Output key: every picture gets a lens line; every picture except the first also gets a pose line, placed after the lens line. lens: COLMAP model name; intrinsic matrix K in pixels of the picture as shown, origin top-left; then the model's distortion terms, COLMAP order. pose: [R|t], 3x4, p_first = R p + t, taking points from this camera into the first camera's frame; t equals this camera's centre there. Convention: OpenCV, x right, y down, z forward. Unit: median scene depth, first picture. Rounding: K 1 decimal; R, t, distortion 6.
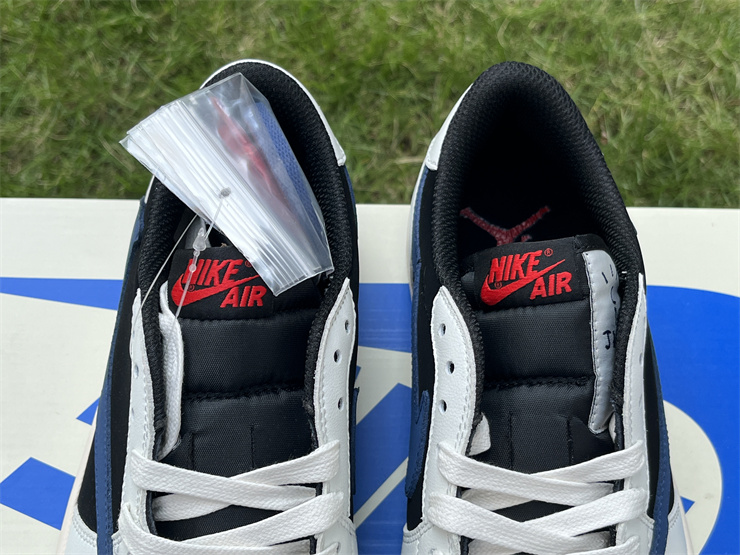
lens RADIAL K [[1024.3, 0, 370.0], [0, 1024.3, 277.5], [0, 0, 1]] dist [0.127071, -0.486447]
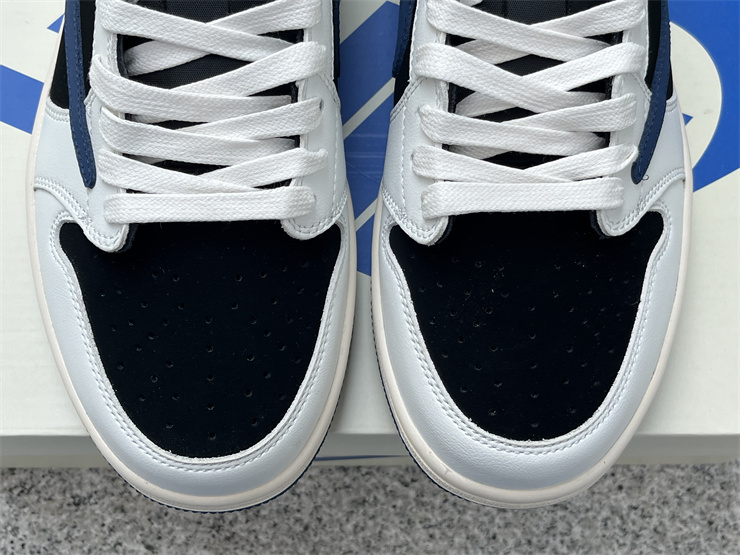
lens RADIAL K [[1024.3, 0, 370.0], [0, 1024.3, 277.5], [0, 0, 1]] dist [0.127071, -0.486447]
pose [[0.999986, -0.000200, 0.005221, 0.009551], [-0.000663, 0.986351, 0.164652, 0.263946], [-0.005182, -0.164653, 0.986338, 0.031115]]
